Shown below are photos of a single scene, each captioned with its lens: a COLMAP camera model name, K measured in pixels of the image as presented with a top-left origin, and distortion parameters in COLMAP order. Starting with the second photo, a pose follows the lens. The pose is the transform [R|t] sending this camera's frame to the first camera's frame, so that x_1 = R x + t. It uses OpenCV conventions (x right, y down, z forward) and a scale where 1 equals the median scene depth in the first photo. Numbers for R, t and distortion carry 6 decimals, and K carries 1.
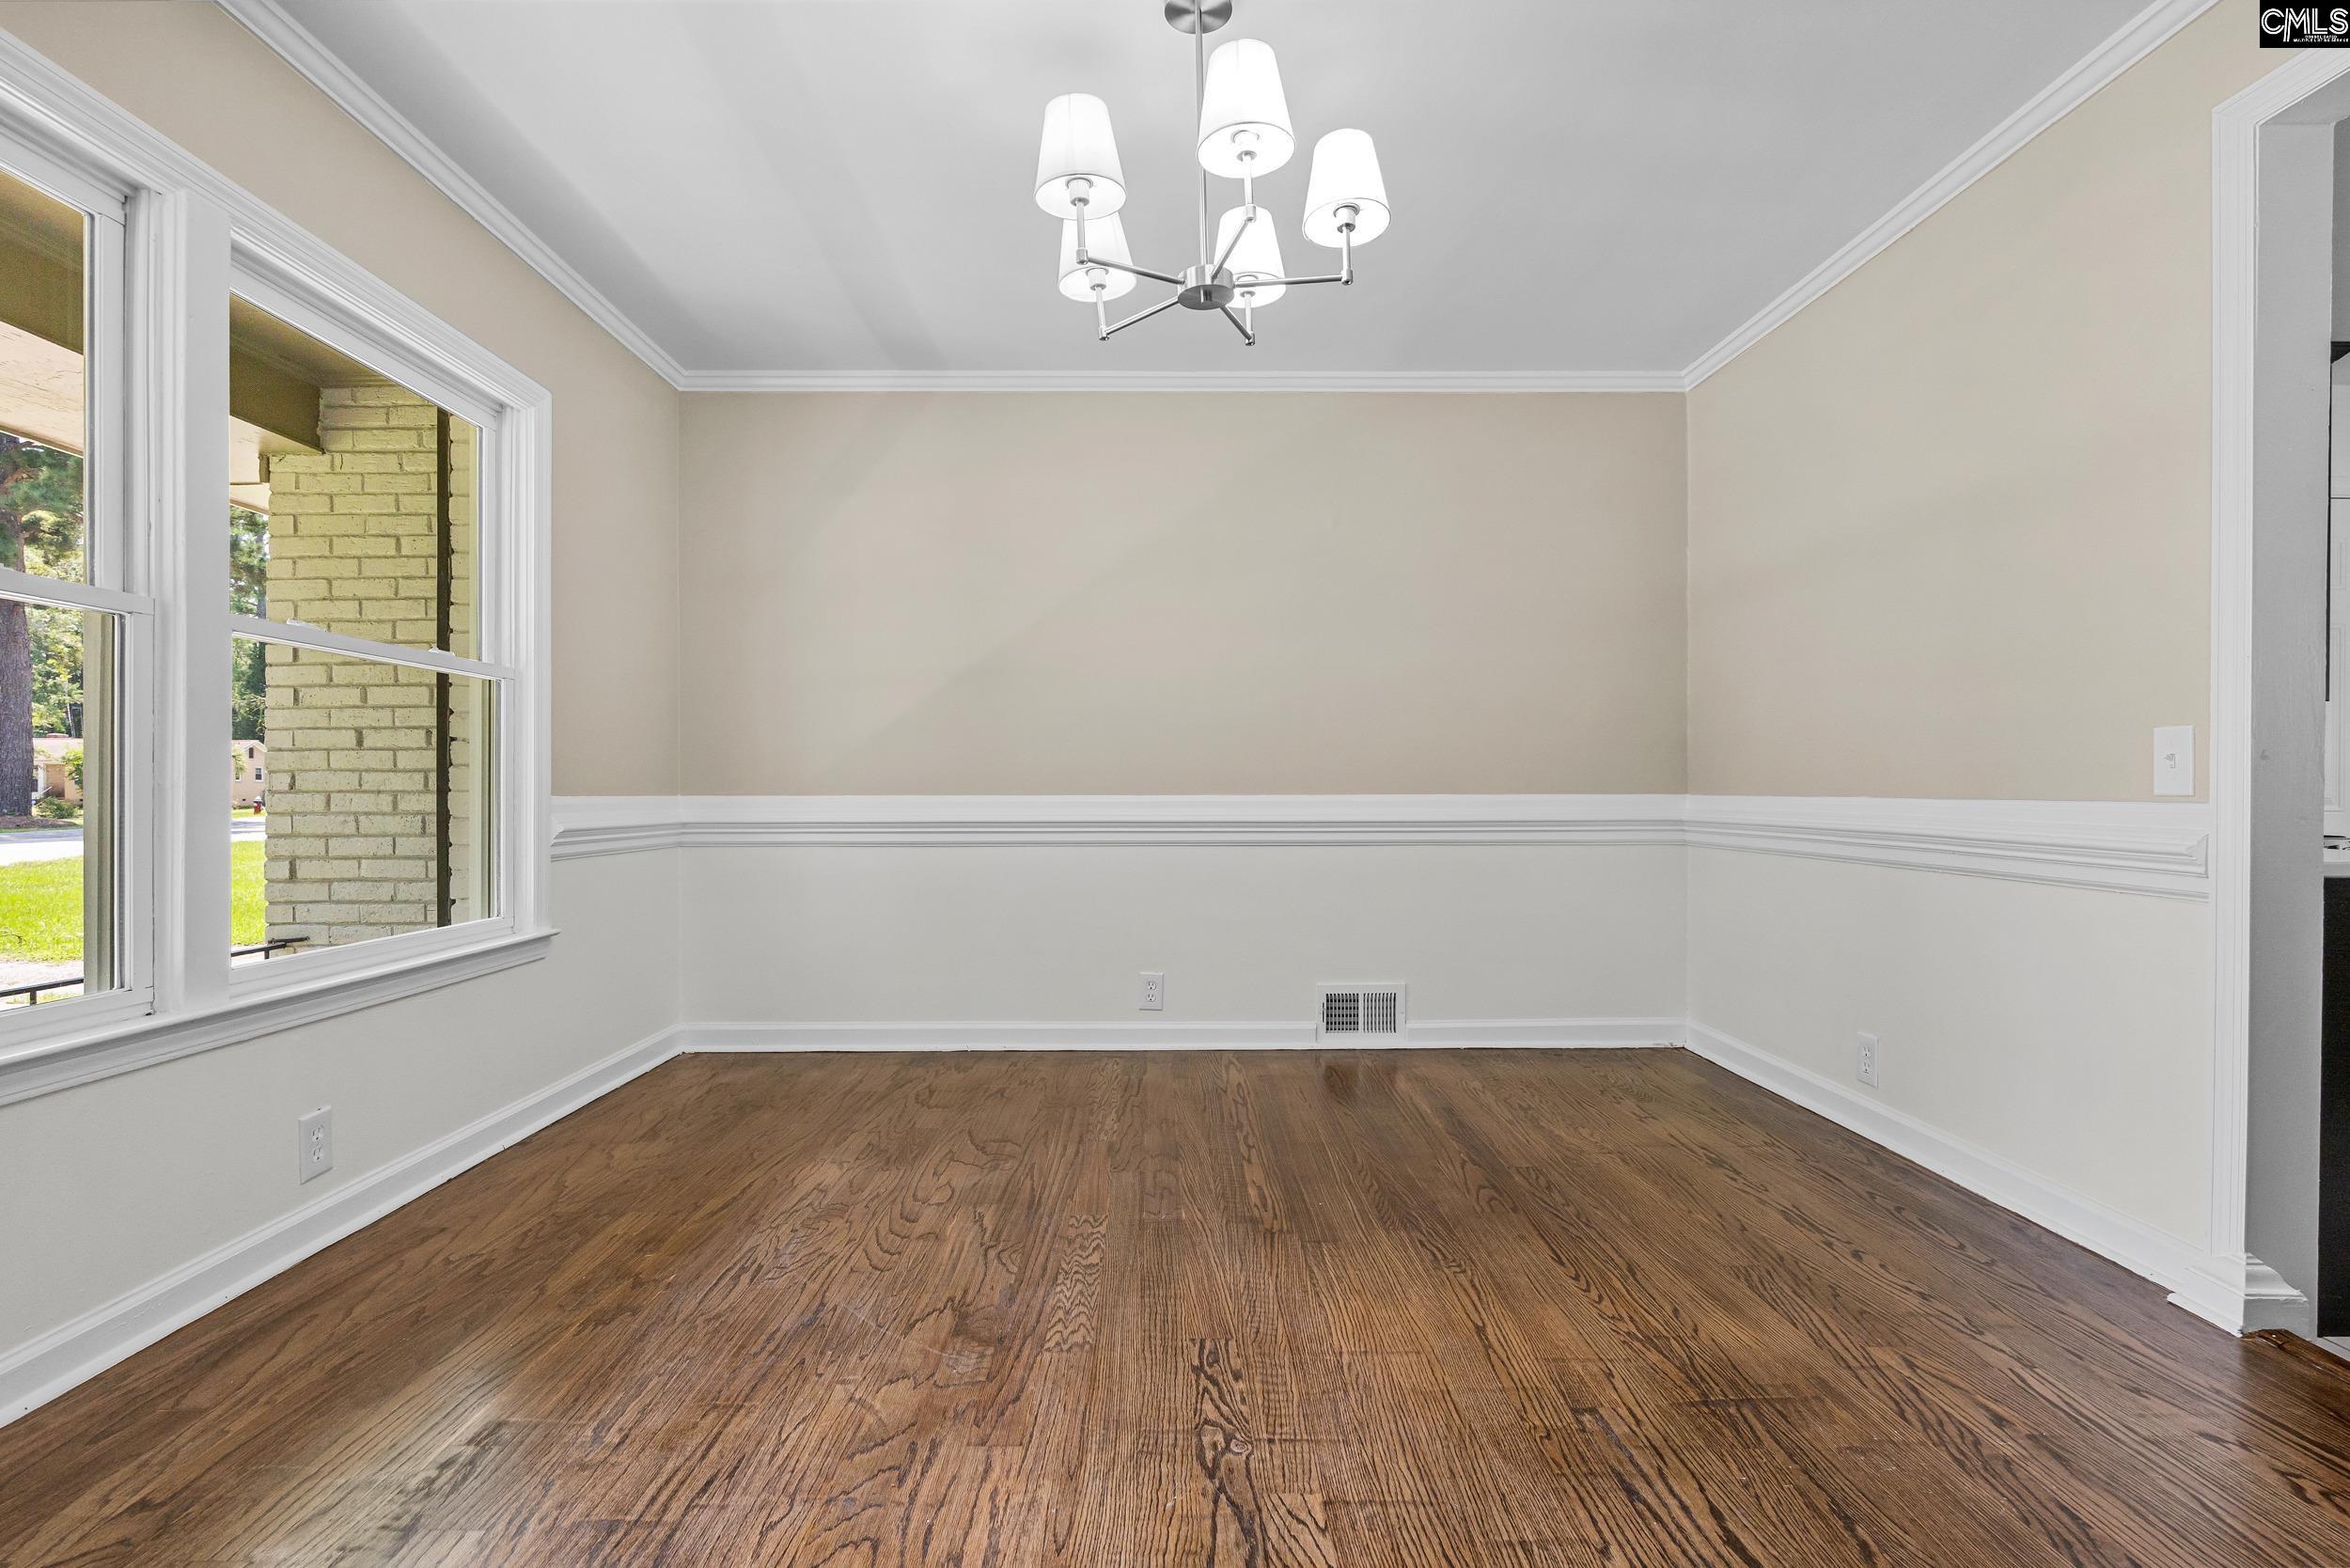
lens RADIAL K [[1088.1, 0, 1163.3], [0, 1088.1, 789.5], [0, 0, 1]] dist [-0.002465, 0.000569]
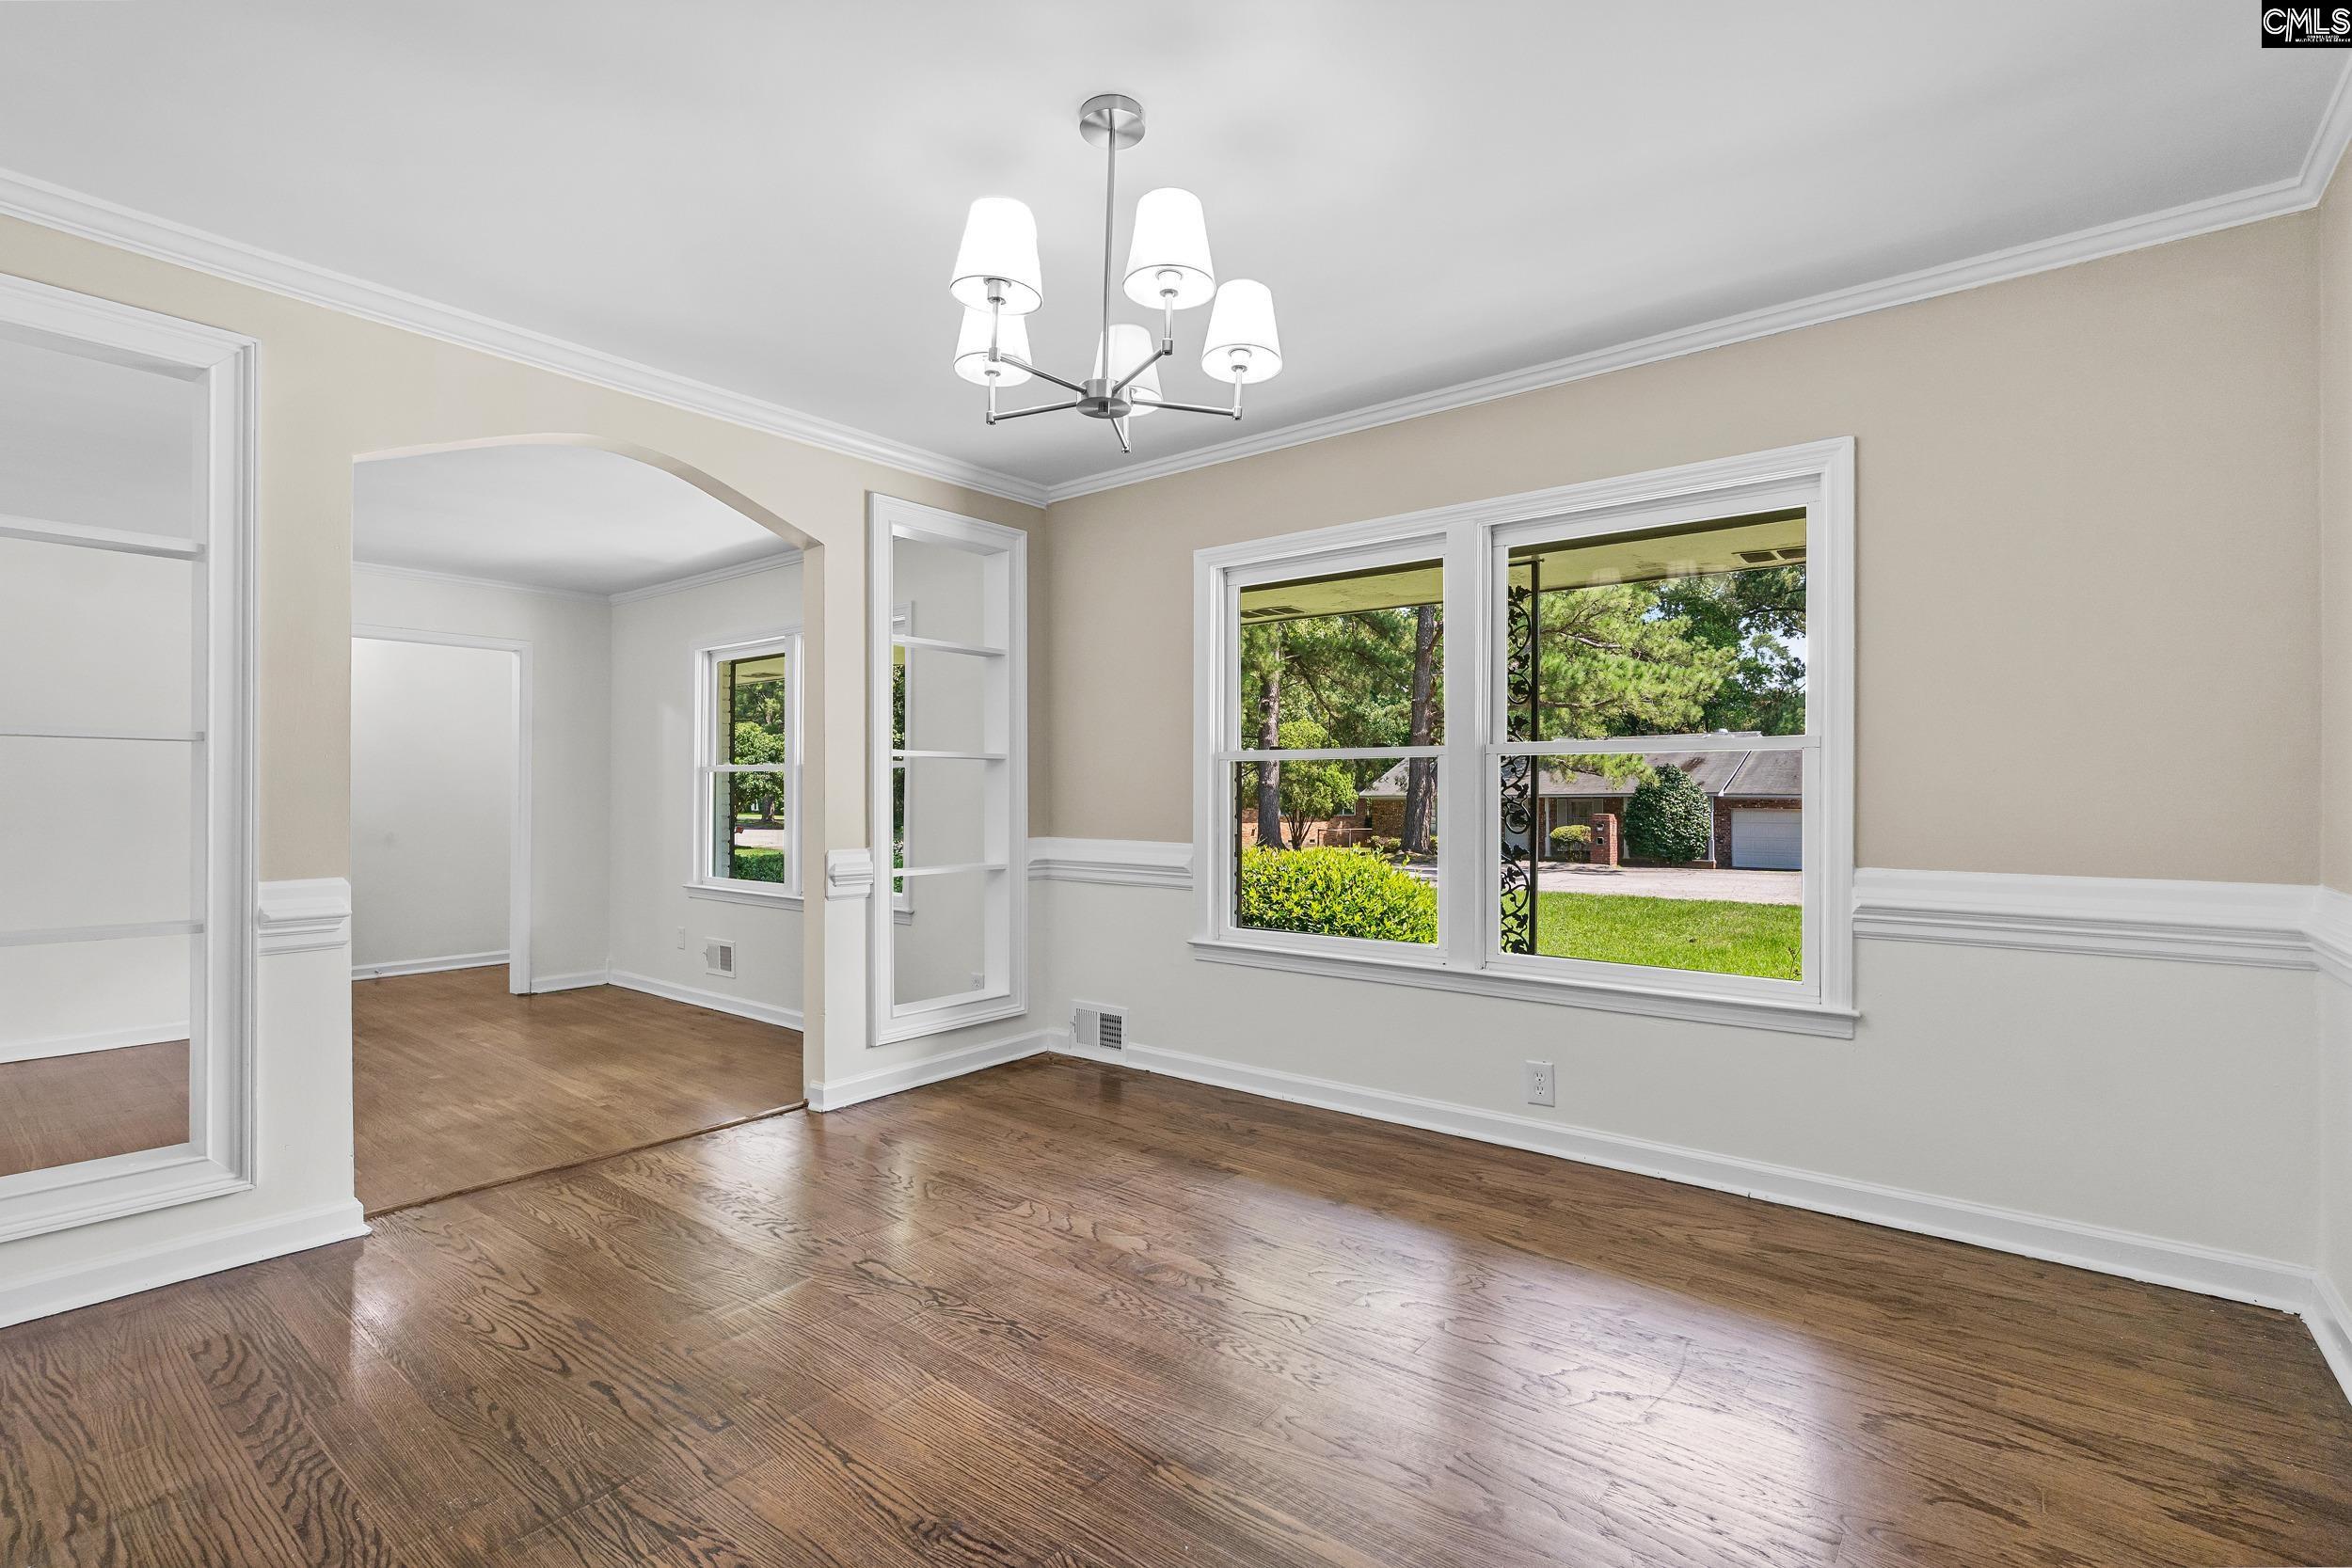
lens RADIAL K [[1088.9, 0, 1165.1], [0, 1088.9, 790.9], [0, 0, 1]] dist [-0.002465, 0.000569]
pose [[-0.640031, -0.004722, -0.768335, 0.885444], [0.000625, 0.999978, -0.006666, -0.091087], [0.768349, -0.004746, -0.640013, 1.905692]]
